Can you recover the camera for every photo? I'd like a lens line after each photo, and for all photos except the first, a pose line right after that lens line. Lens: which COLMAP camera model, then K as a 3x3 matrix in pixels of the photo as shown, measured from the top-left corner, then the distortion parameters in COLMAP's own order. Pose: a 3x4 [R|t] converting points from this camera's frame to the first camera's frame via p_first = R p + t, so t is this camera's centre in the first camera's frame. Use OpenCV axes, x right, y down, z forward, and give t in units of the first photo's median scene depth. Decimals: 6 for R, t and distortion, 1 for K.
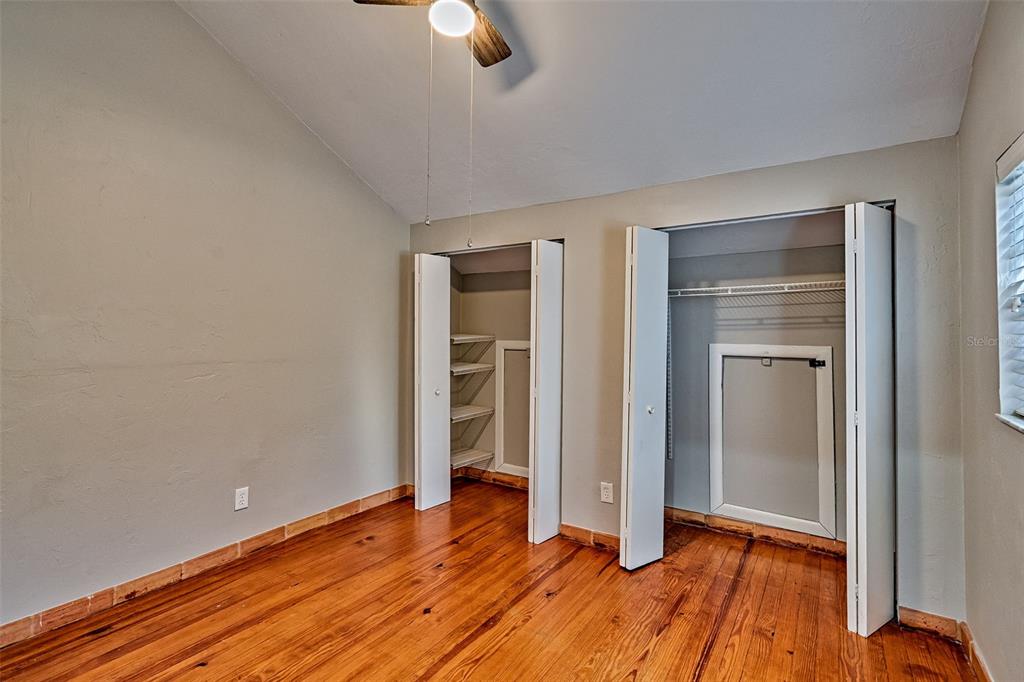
lens RADIAL K [[480.6, 0, 513.4], [0, 480.6, 330.7], [0, 0, 1]] dist [-0.003073, 0.000311]
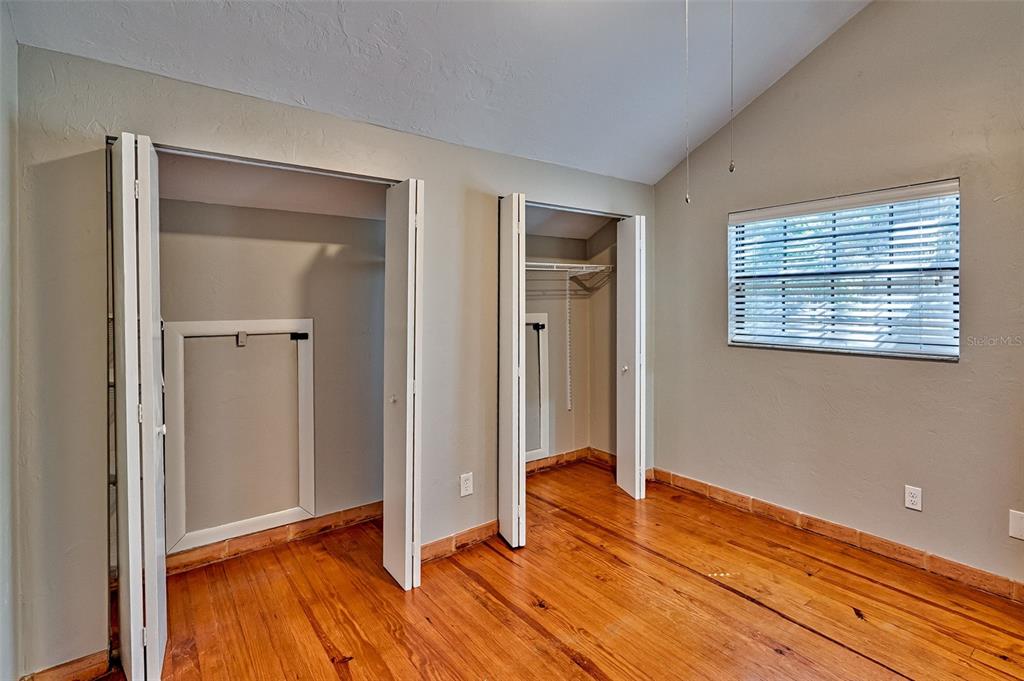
lens RADIAL K [[487.6, 0, 509.3], [0, 487.6, 312.2], [0, 0, 1]] dist [-0.016768, -0.000127]
pose [[0.342801, -0.024624, 0.939085, -0.700376], [0.014011, 0.999679, 0.021098, -0.000187], [-0.939304, 0.005925, 0.343036, 0.697734]]
